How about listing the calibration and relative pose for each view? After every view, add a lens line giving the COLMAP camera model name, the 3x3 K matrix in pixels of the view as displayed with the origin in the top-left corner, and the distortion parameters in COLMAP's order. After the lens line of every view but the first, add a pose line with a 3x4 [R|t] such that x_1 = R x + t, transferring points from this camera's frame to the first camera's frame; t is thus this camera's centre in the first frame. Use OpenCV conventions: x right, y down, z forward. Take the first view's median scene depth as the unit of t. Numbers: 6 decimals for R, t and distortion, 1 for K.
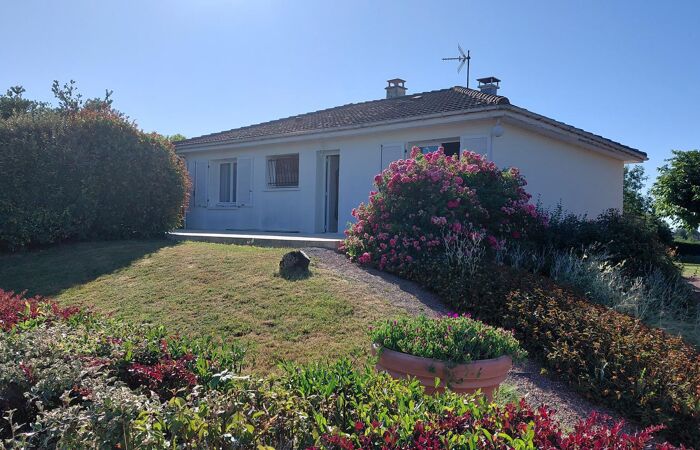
lens RADIAL K [[581.4, 0, 350.5], [0, 581.4, 223.5], [0, 0, 1]] dist [0.042820, -0.029687]
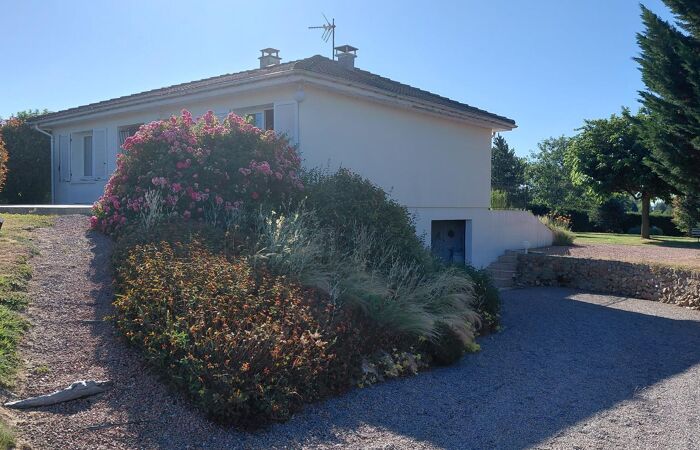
lens RADIAL K [[581.4, 0, 350.2], [0, 581.4, 226.8], [0, 0, 1]] dist [0.042820, -0.029687]
pose [[0.998032, -0.023171, 0.058267, 0.164809], [0.020560, 0.998775, 0.045006, 0.013473], [-0.059238, -0.043719, 0.997286, -0.008882]]
